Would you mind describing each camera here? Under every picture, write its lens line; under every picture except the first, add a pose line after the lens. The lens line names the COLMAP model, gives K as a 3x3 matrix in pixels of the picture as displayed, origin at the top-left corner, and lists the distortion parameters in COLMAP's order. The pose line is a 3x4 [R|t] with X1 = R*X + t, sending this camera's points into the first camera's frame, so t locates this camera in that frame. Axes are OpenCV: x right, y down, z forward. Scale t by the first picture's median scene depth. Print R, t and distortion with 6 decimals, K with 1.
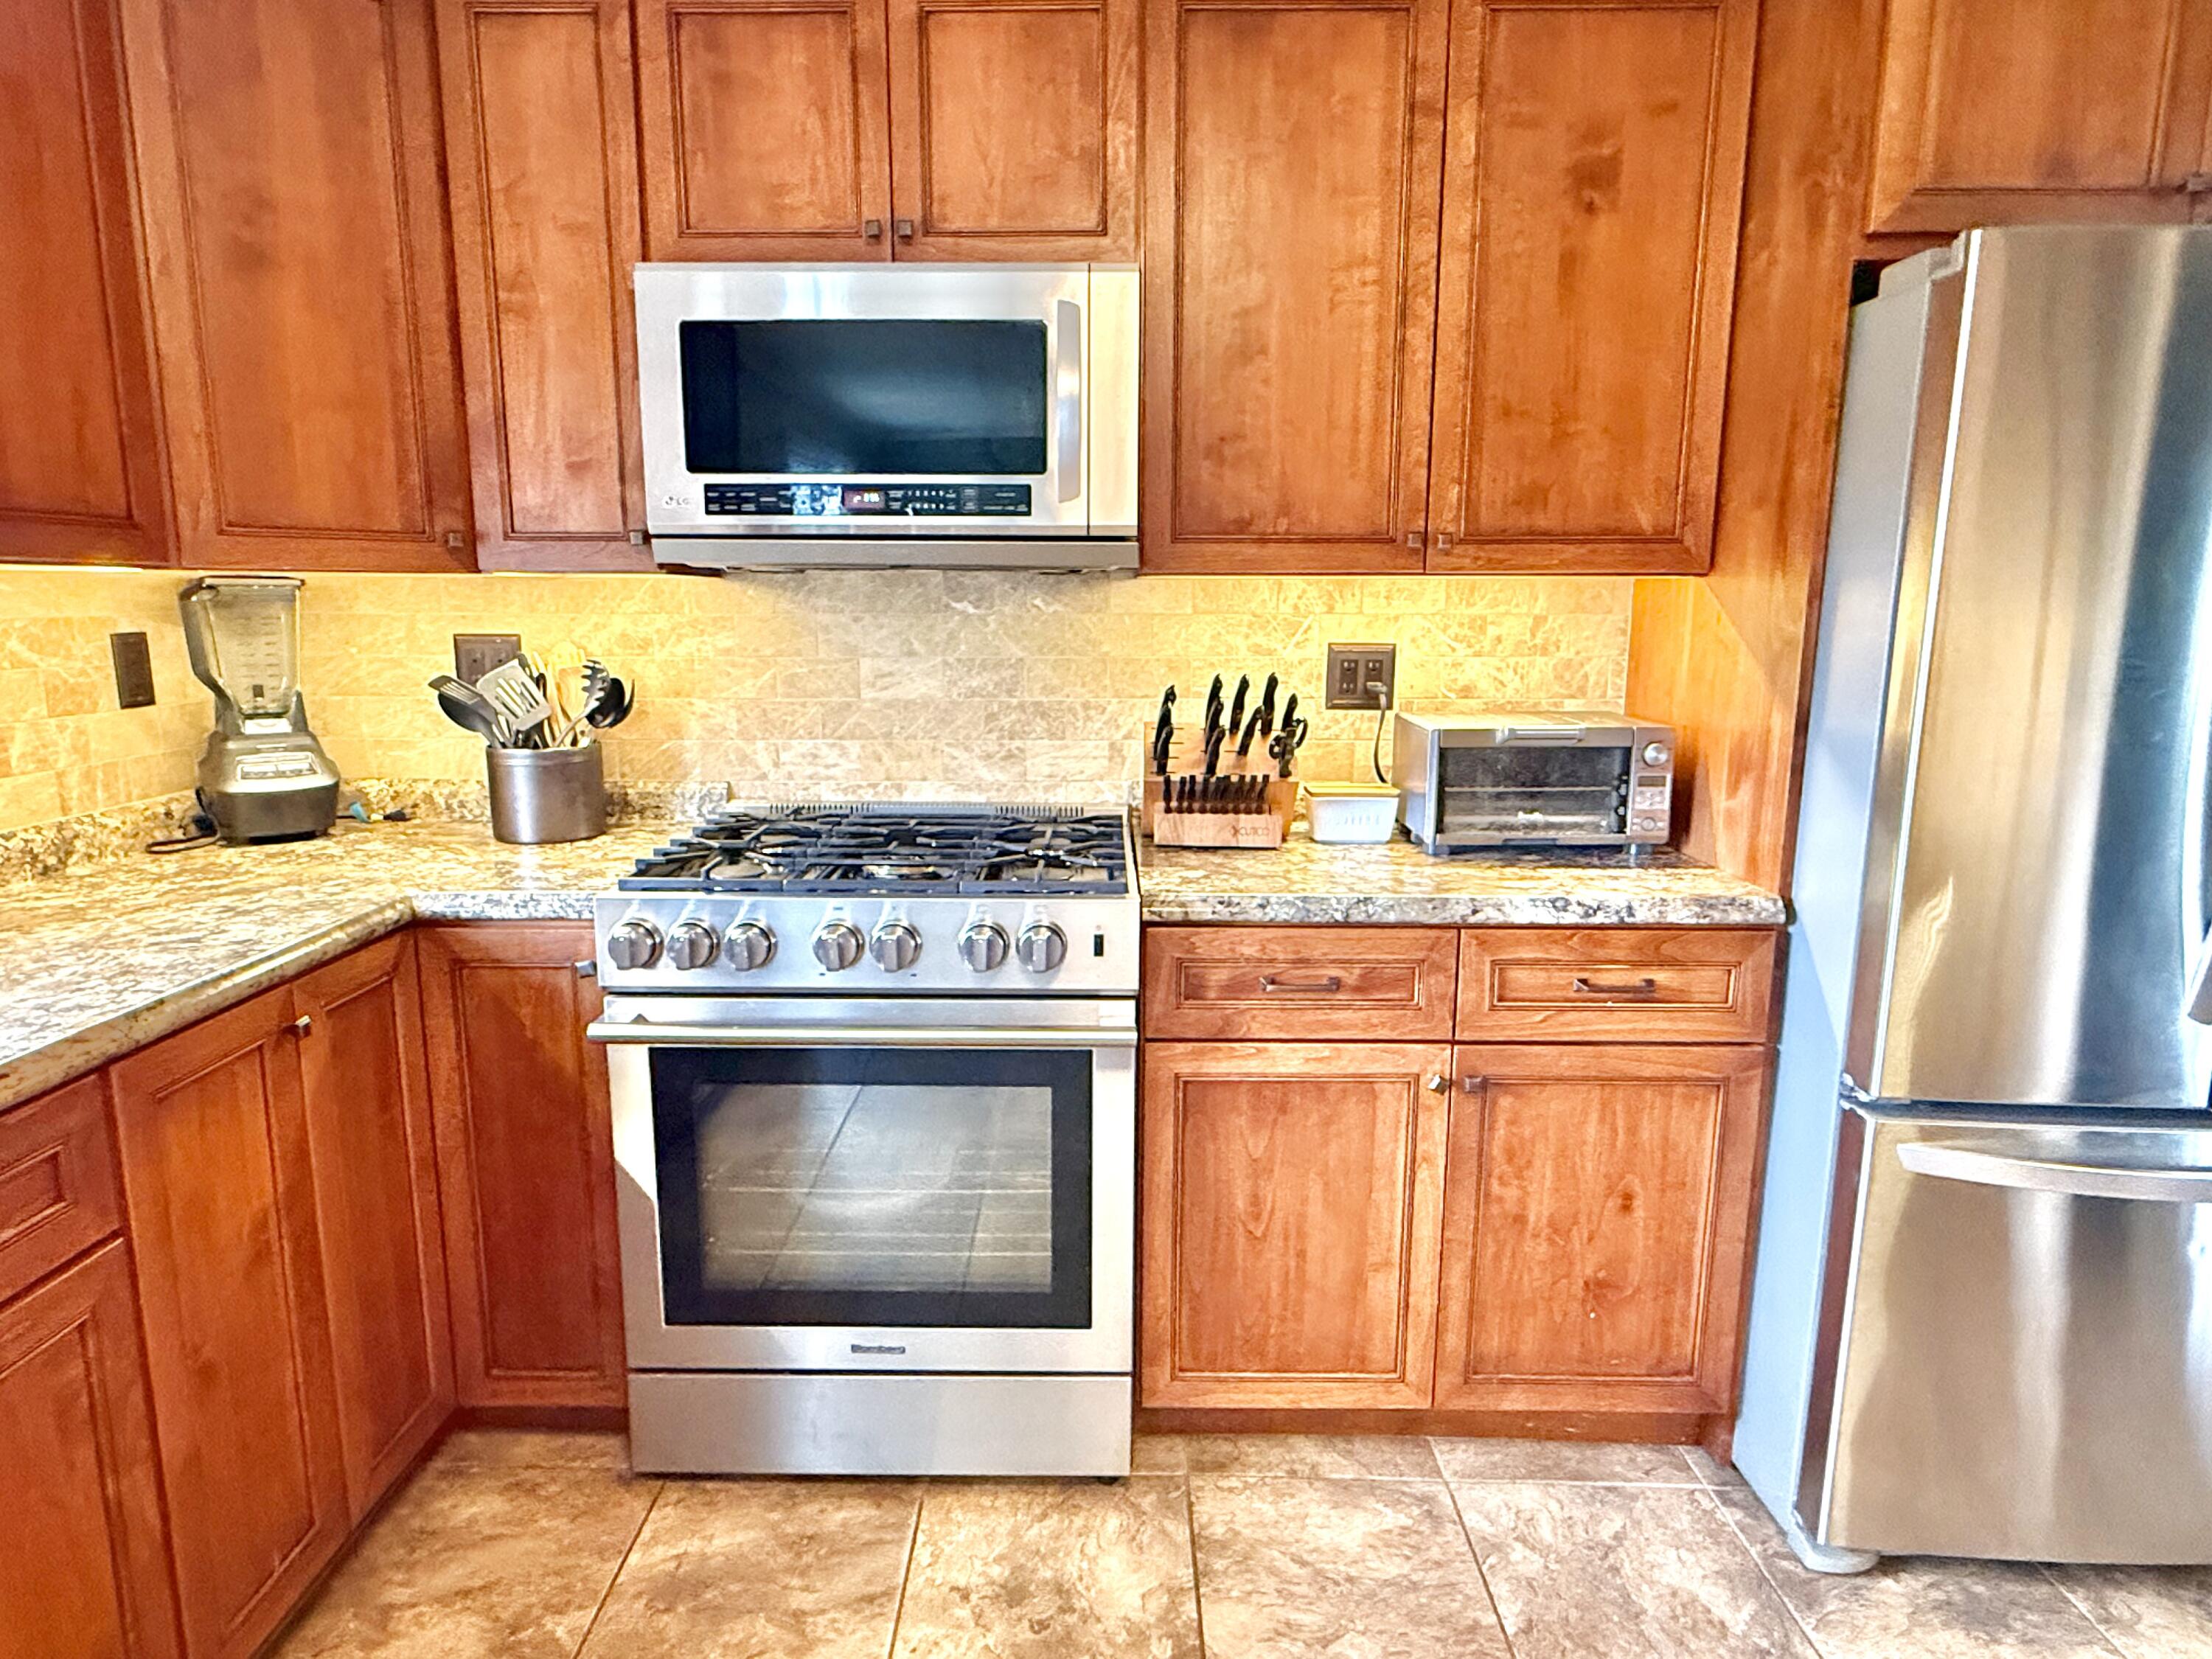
lens RADIAL K [[1299.3, 0, 1091.2], [0, 1299.3, 827.5], [0, 0, 1]] dist [-0.002773, 0.001732]
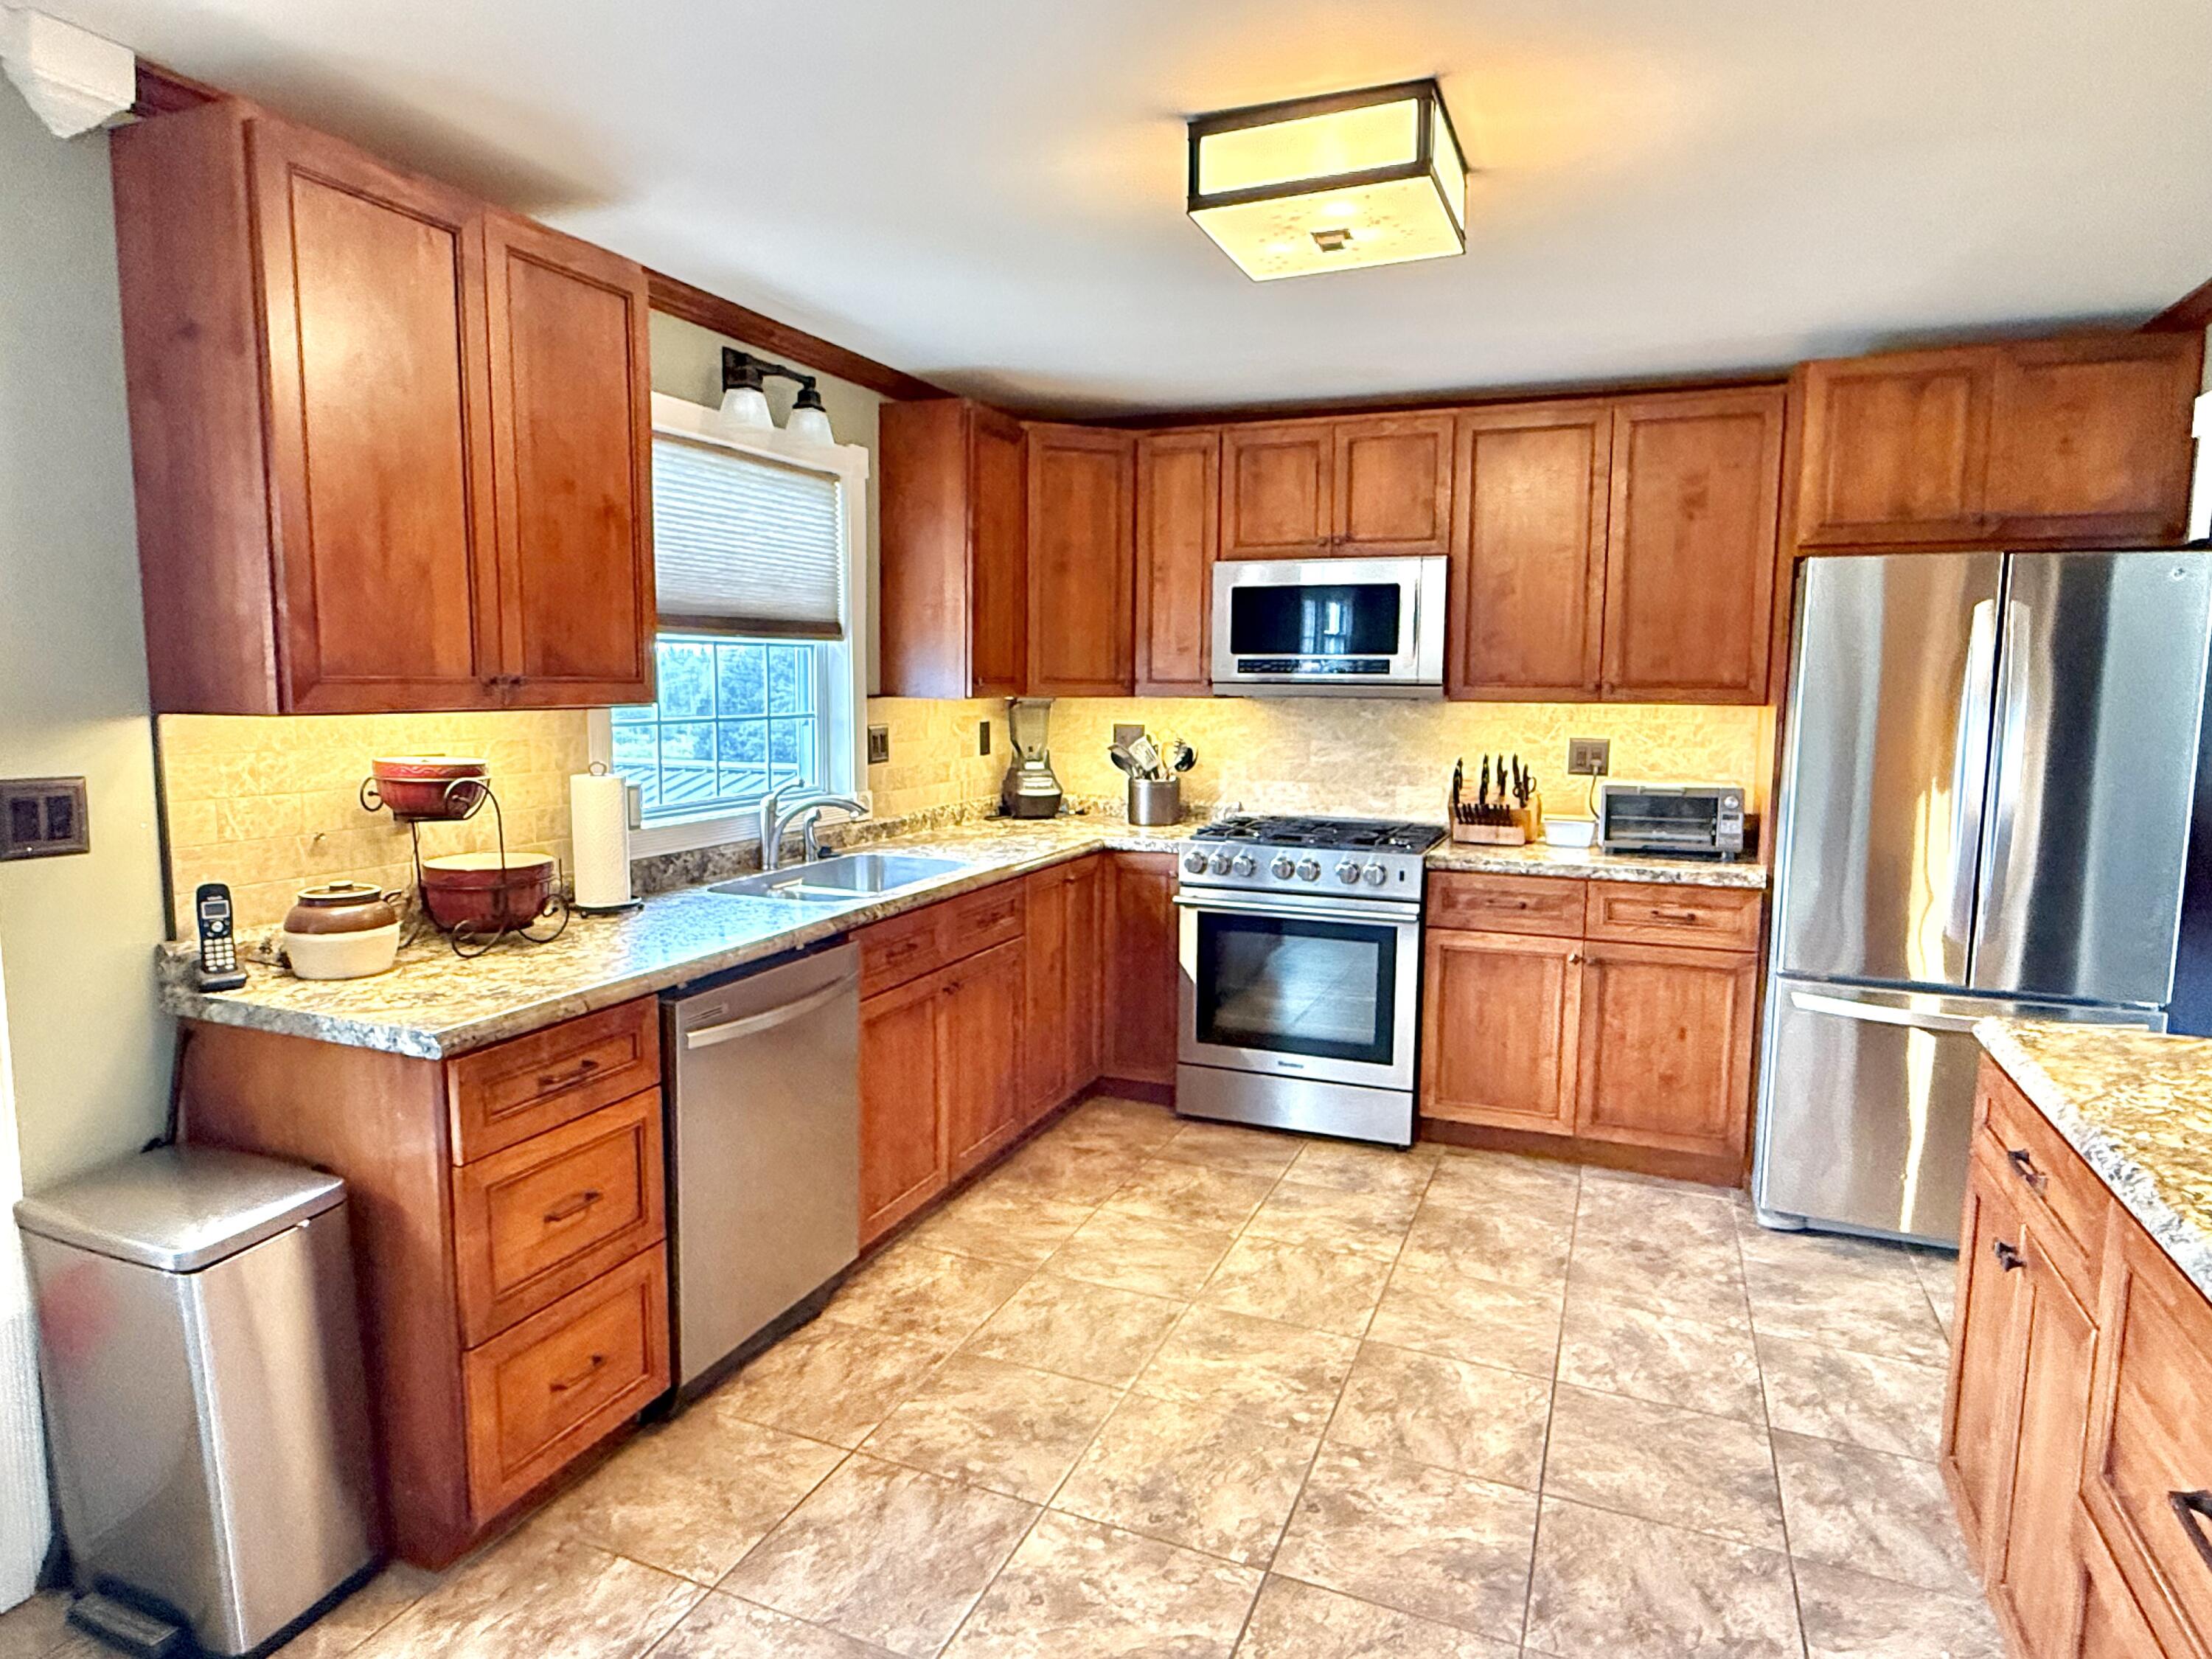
lens RADIAL K [[1299.3, 0, 1091.2], [0, 1299.3, 827.5], [0, 0, 1]] dist [-0.002773, 0.001732]
pose [[0.924826, 0.047567, -0.377404, 0.311108], [-0.069733, 0.996538, -0.045279, 0.132683], [0.373943, 0.068193, 0.924941, -1.092221]]
